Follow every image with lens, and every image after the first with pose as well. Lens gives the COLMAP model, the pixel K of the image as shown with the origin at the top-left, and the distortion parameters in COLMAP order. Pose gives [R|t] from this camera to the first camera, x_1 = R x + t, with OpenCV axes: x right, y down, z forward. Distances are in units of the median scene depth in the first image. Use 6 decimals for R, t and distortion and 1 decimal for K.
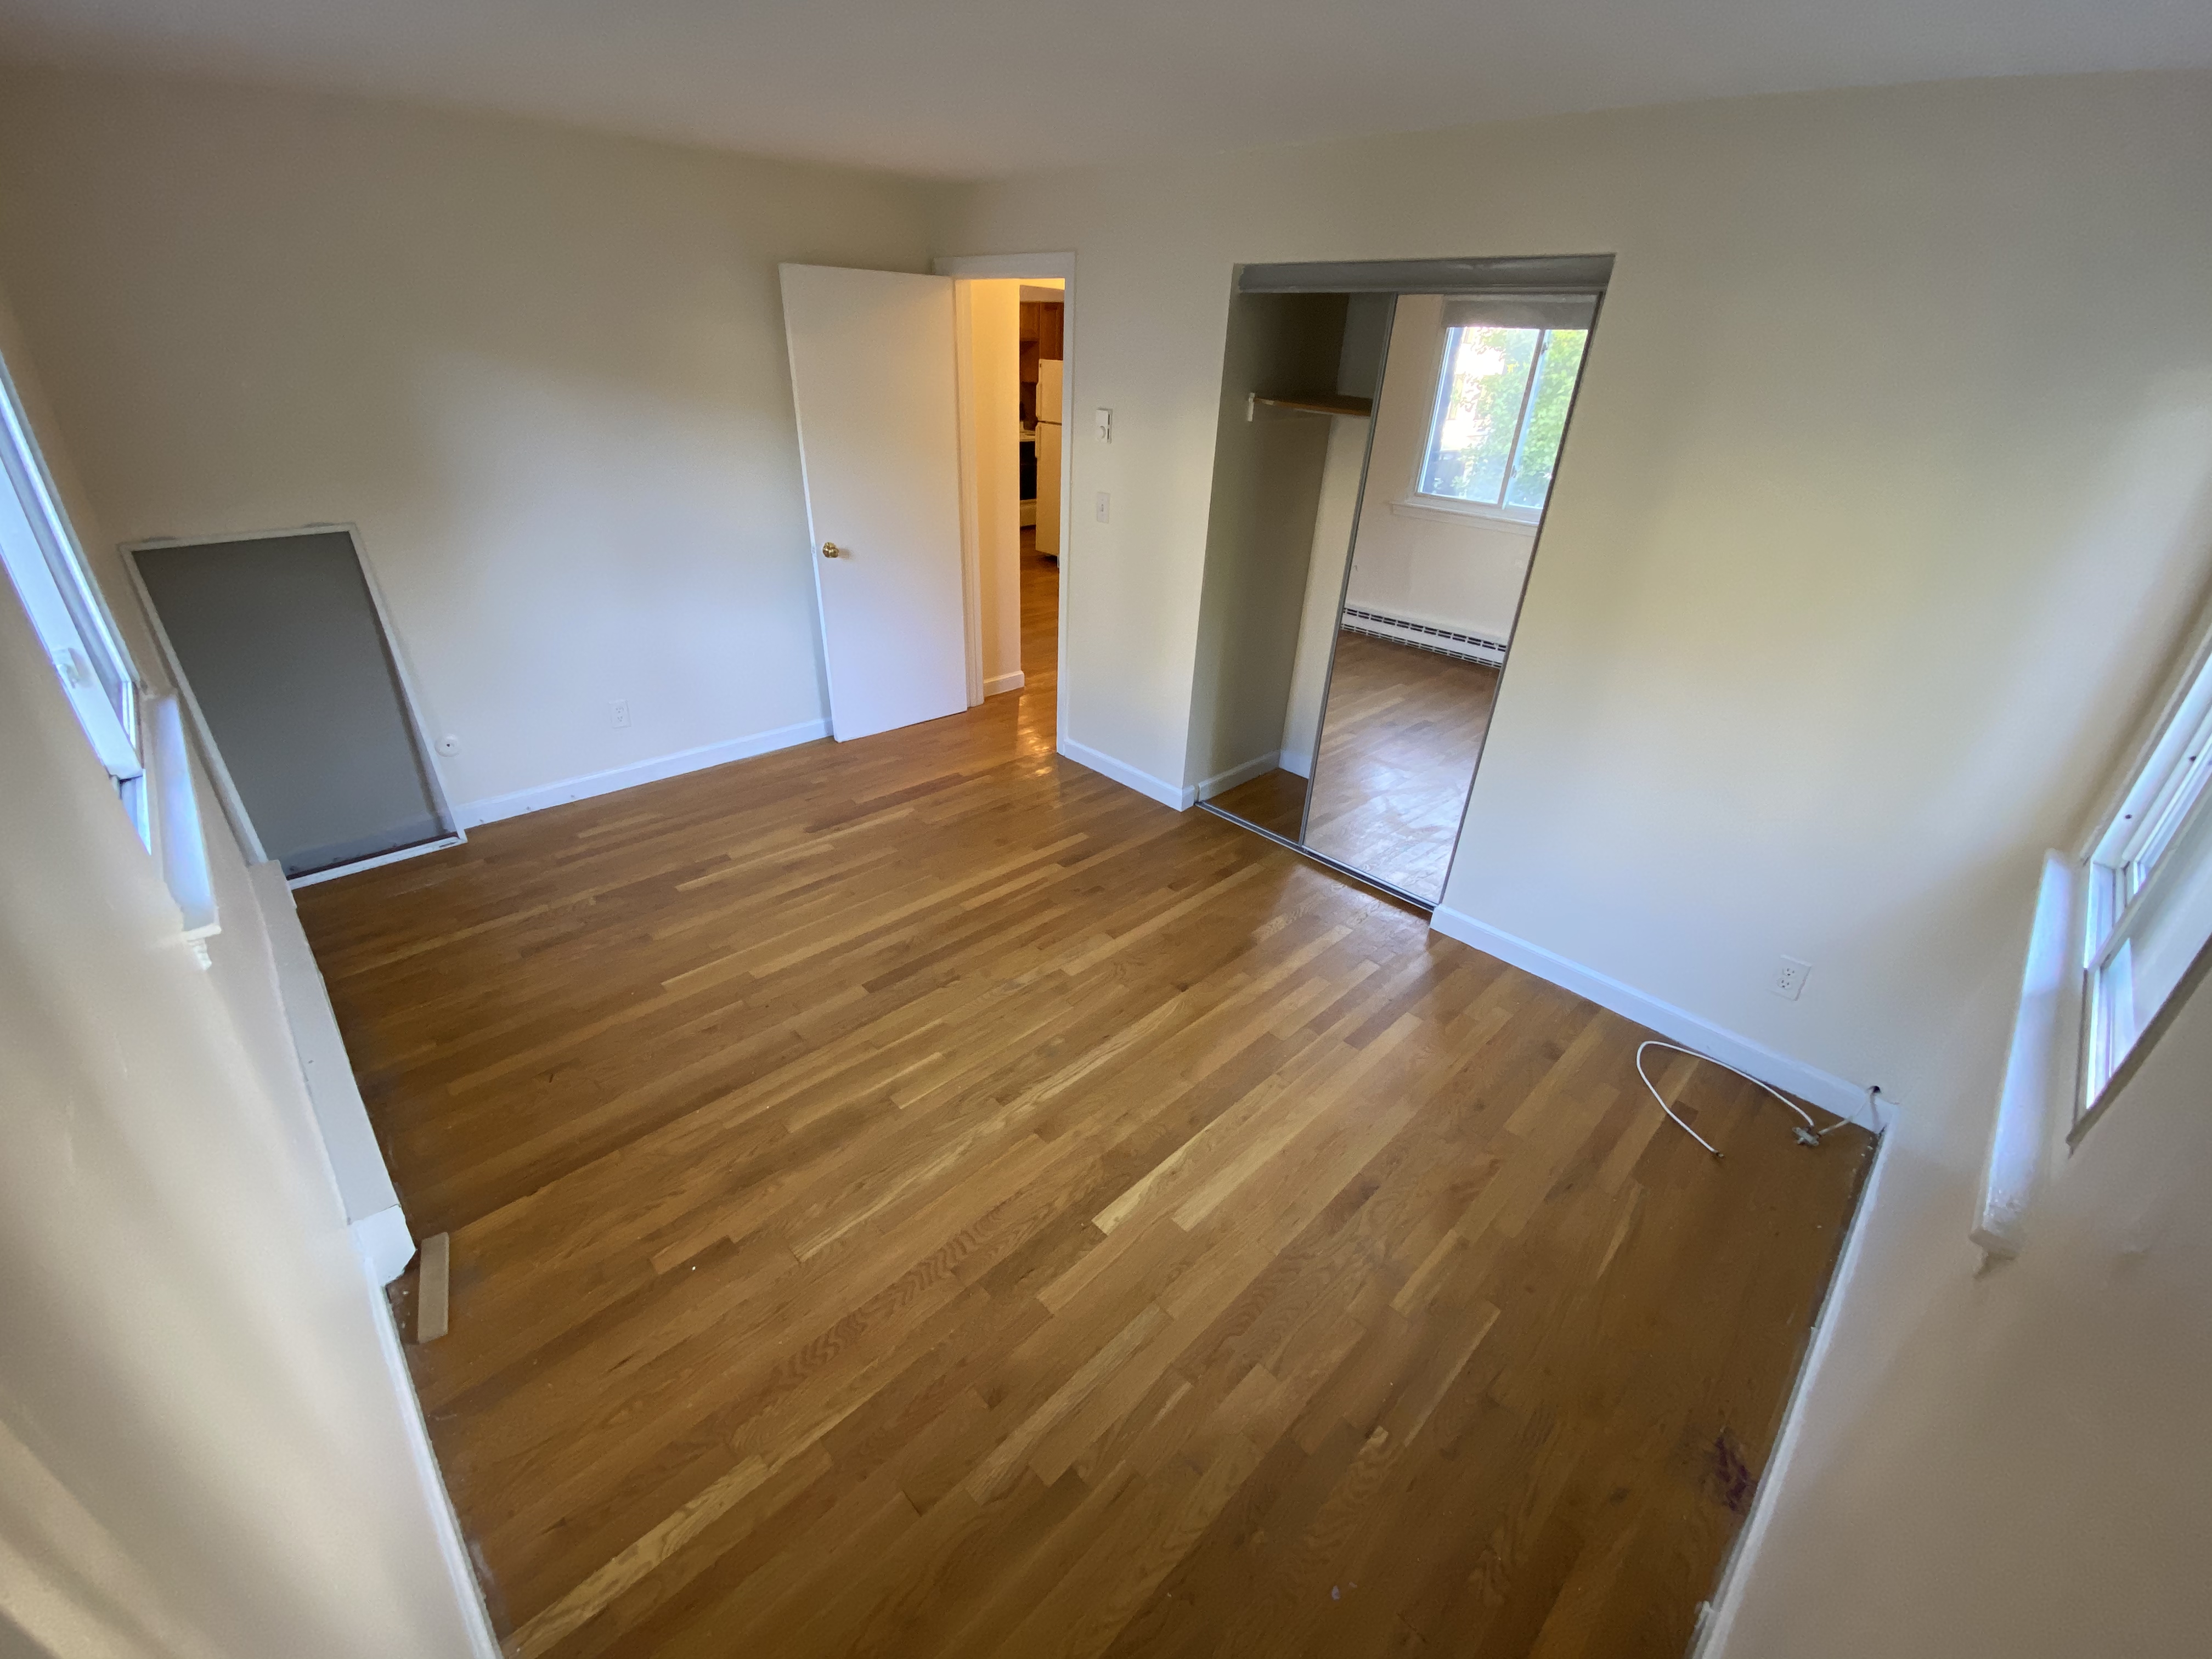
lens RADIAL K [[909.4, 0, 1106.0], [0, 909.4, 829.5], [0, 0, 1]] dist [0.001209, 0.000021]
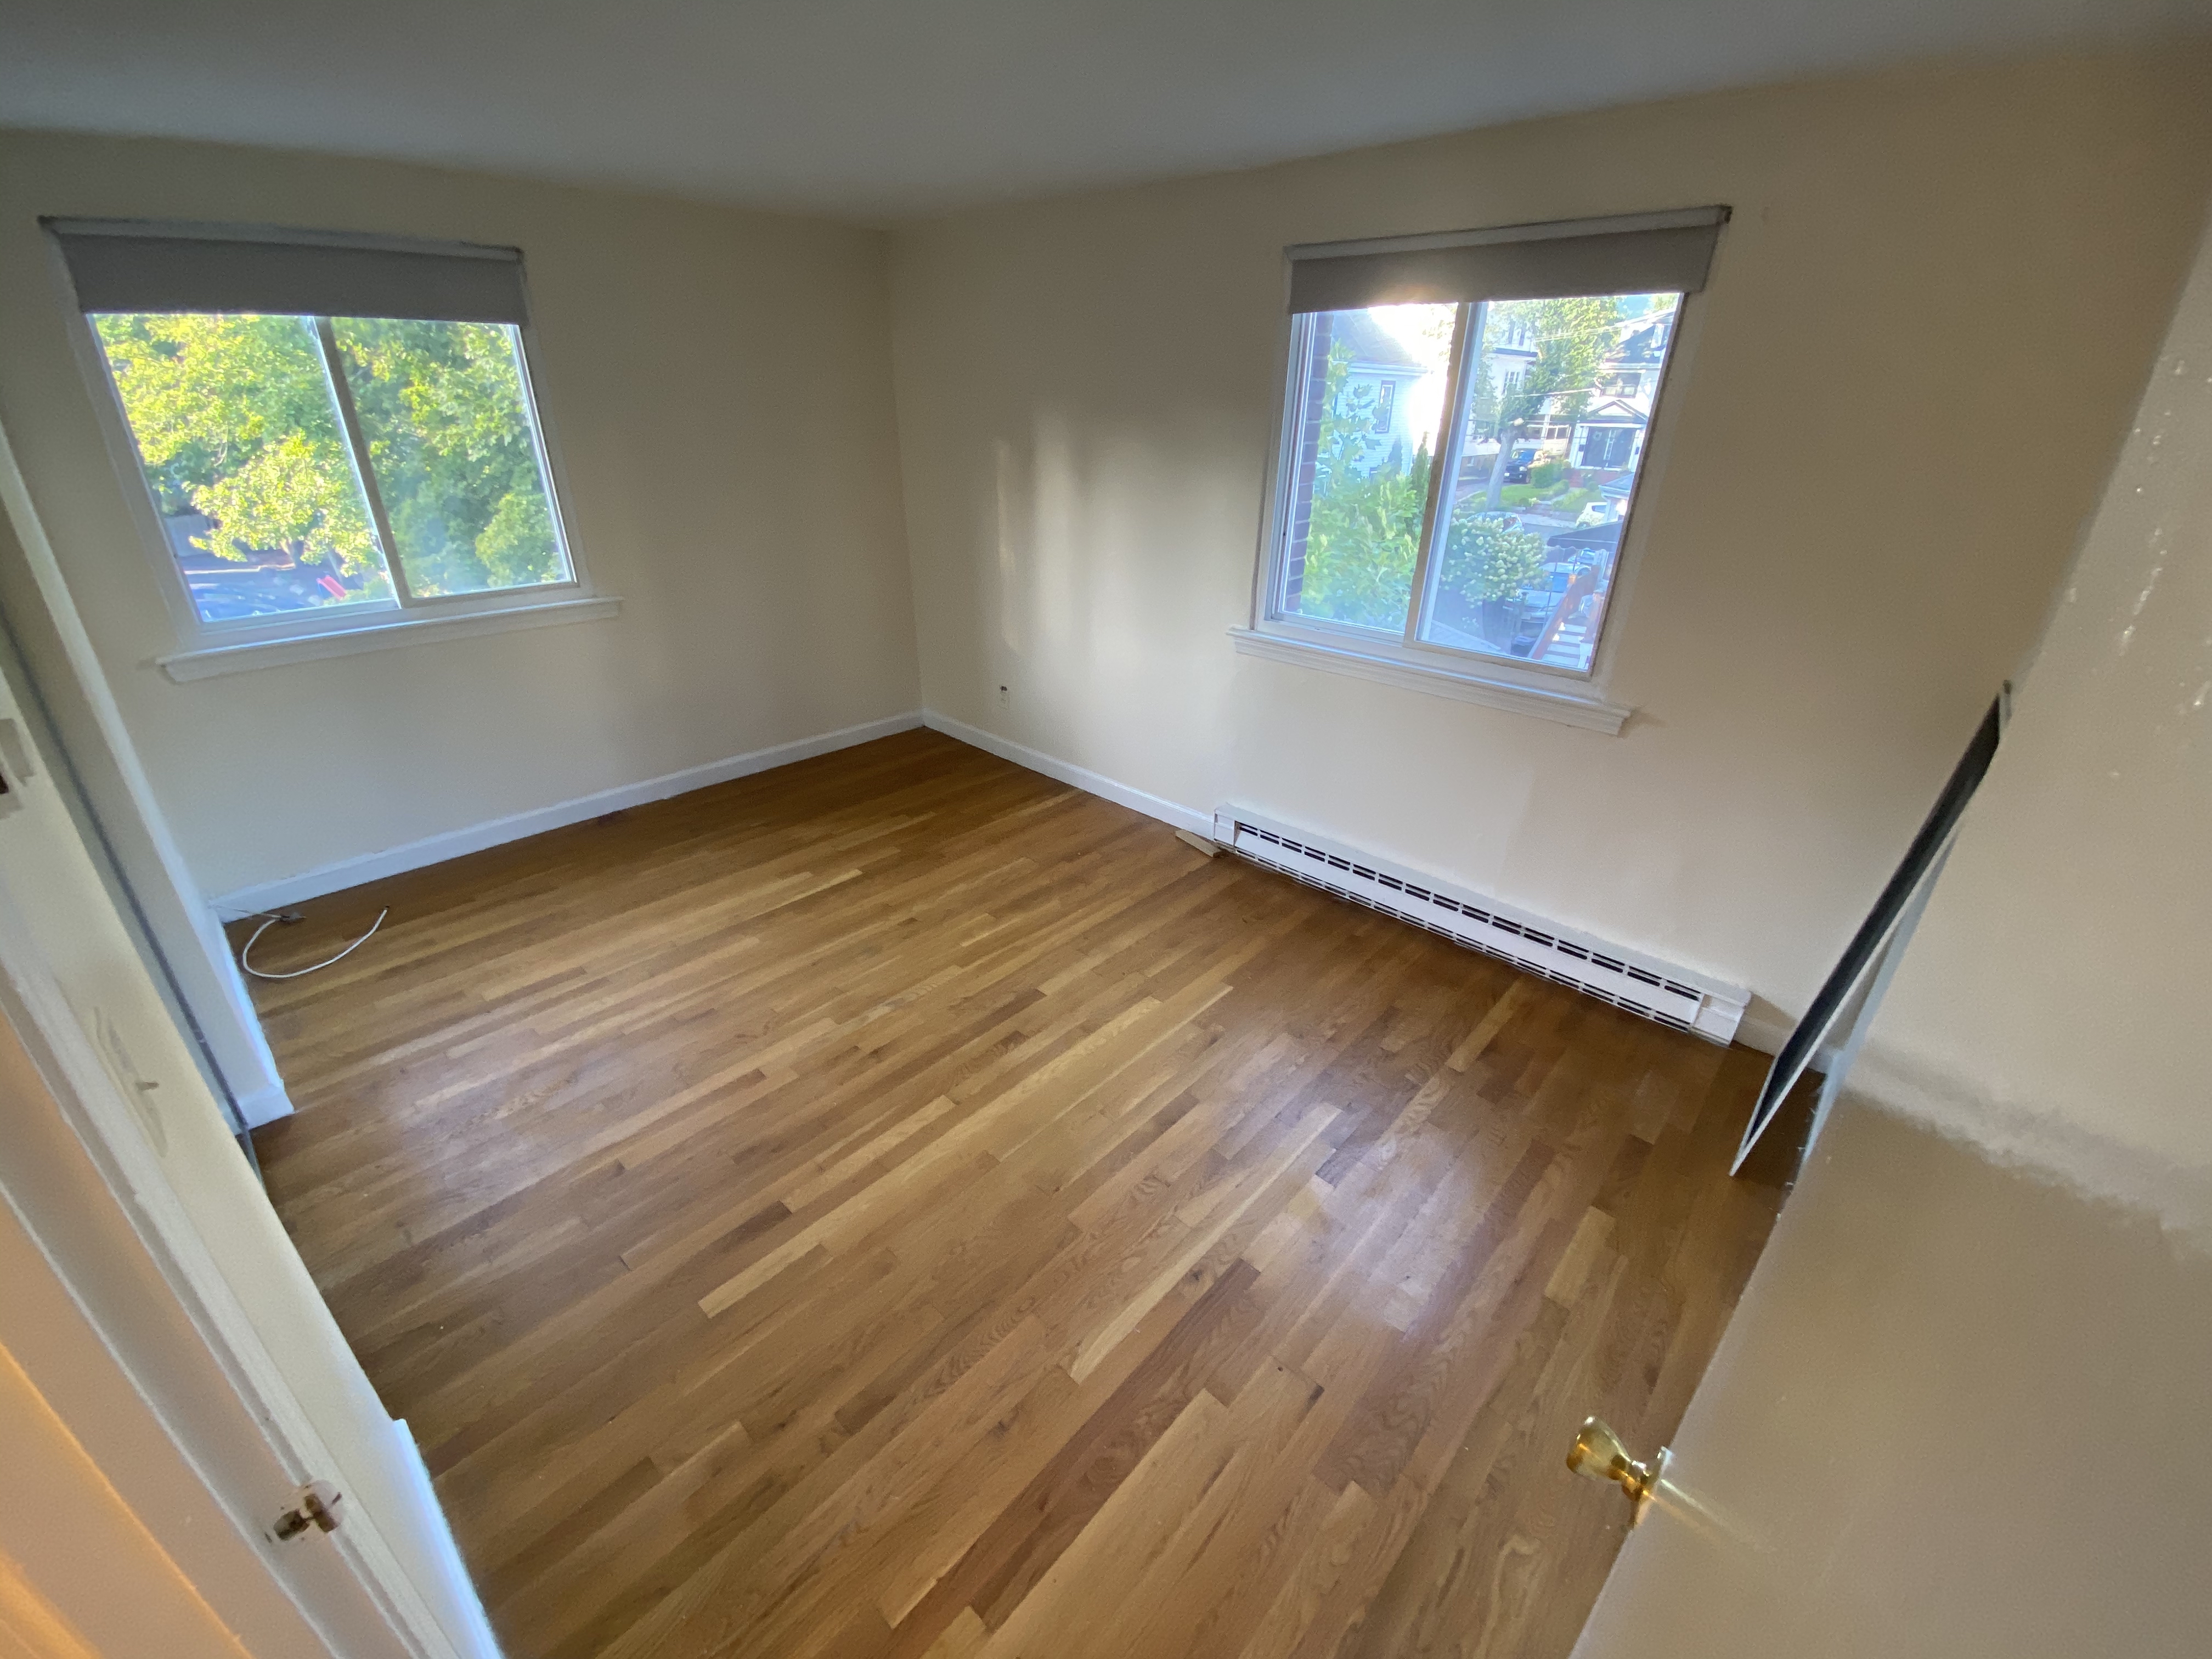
lens RADIAL K [[909.4, 0, 1106.0], [0, 909.4, 829.5], [0, 0, 1]] dist [0.001209, 0.000021]
pose [[-0.996667, -0.041278, -0.070368, -0.262096], [-0.080984, 0.604793, 0.792254, -0.763595], [0.009855, 0.795312, -0.606120, 1.500595]]
